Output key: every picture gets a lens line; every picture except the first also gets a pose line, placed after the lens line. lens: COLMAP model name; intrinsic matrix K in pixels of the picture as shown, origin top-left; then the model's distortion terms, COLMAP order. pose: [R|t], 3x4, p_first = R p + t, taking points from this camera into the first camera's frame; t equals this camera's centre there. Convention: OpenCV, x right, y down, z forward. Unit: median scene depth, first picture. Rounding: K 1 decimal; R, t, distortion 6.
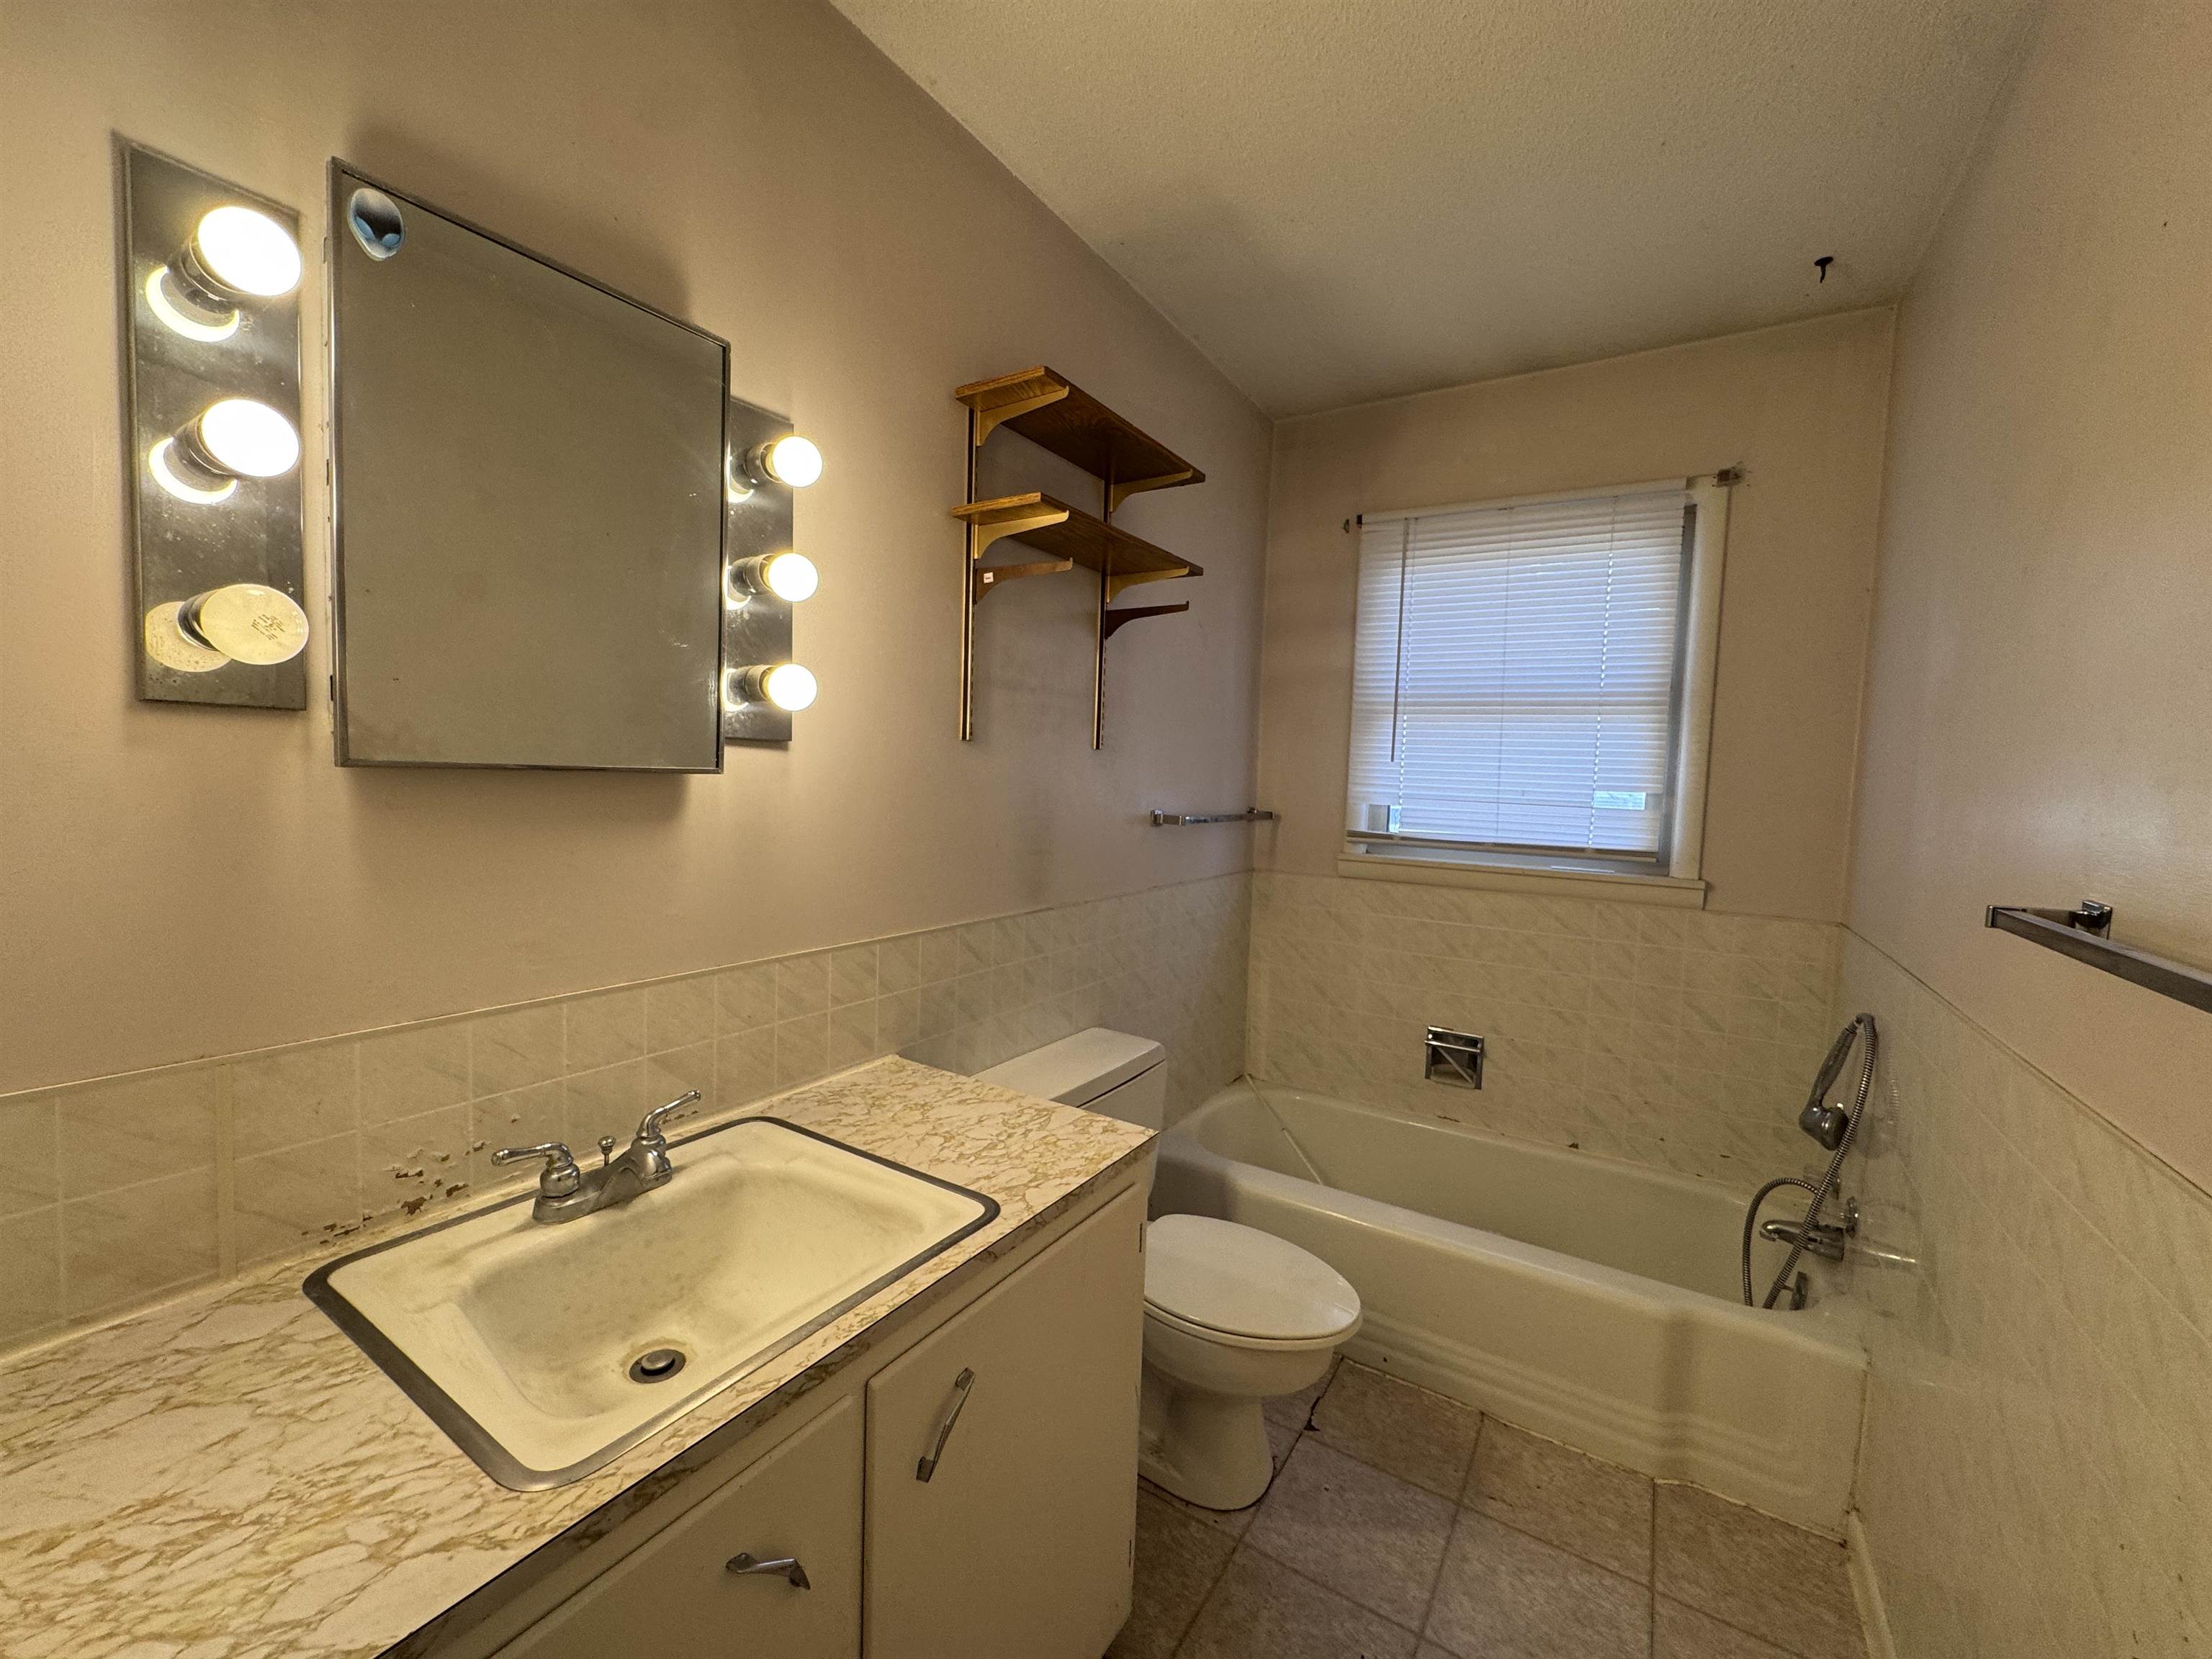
lens RADIAL K [[881.6, 0, 1106.6], [0, 881.6, 826.6], [0, 0, 1]] dist [-0.001840, 0.000652]
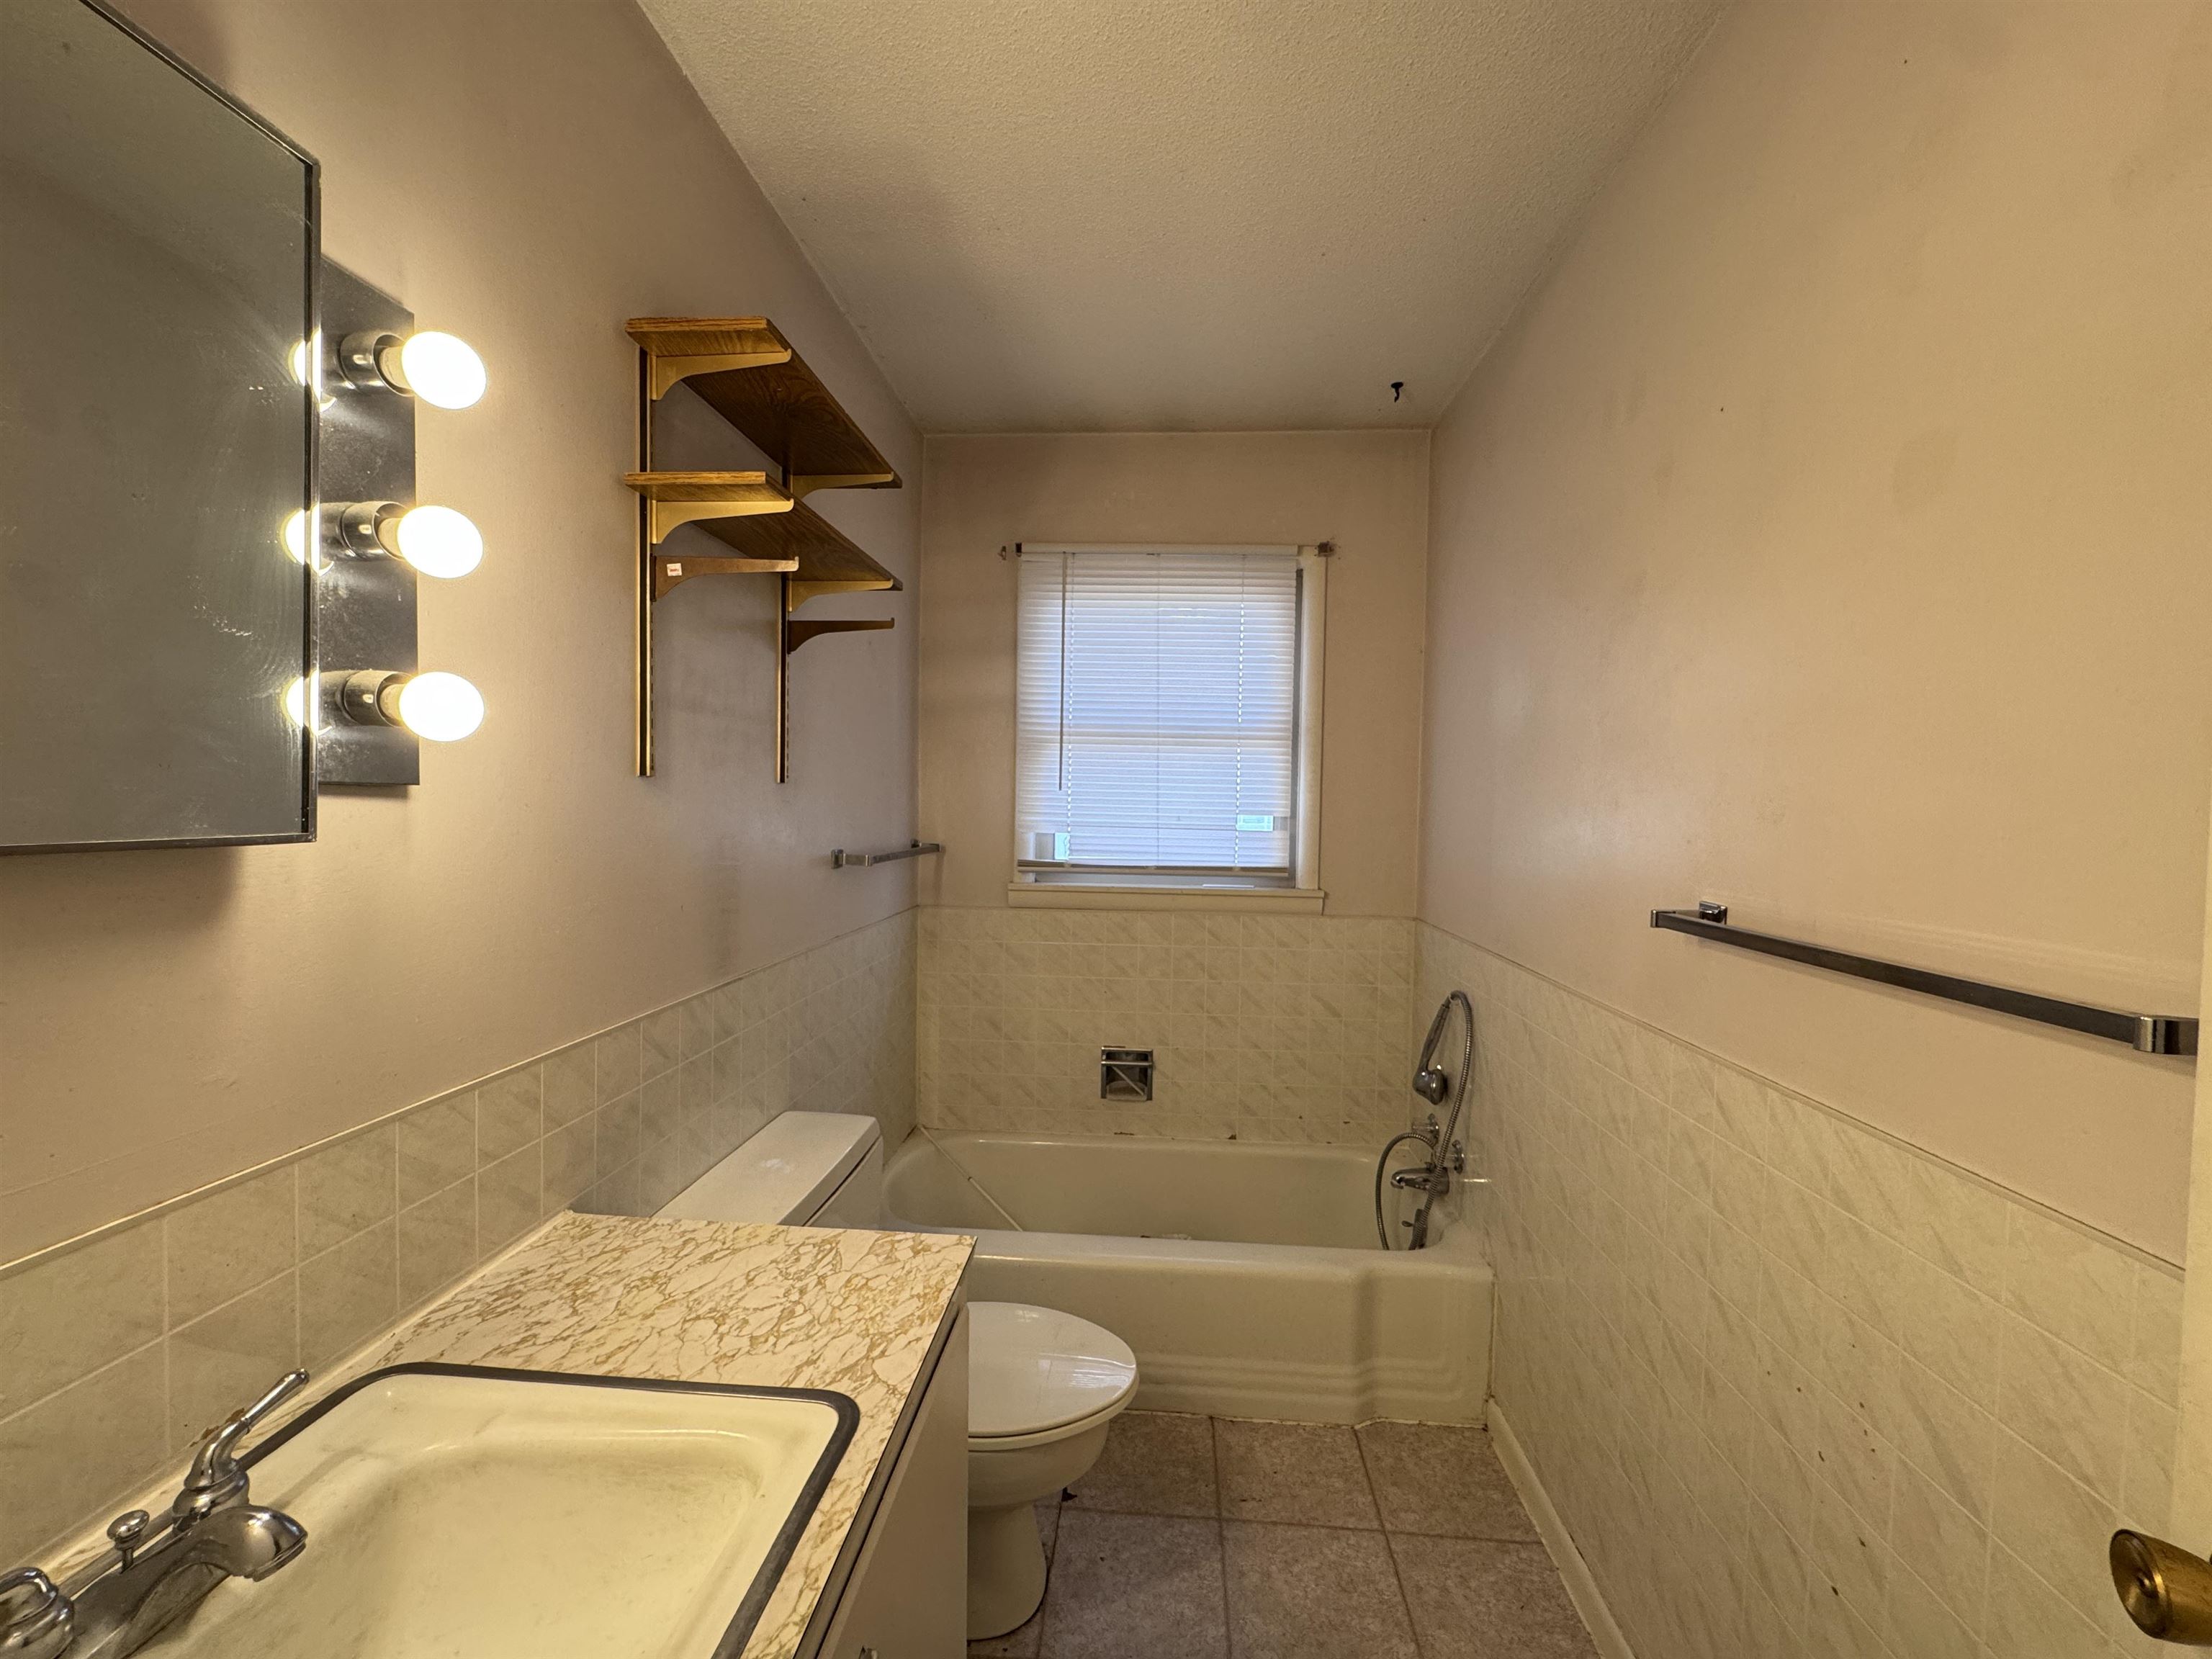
lens RADIAL K [[881.6, 0, 1106.0], [0, 881.6, 829.1], [0, 0, 1]] dist [-0.001840, 0.000652]
pose [[0.882078, -0.032834, 0.469958, -0.170735], [0.042062, 0.999073, -0.009146, -0.028659], [-0.469222, 0.027835, 0.882642, 0.135272]]
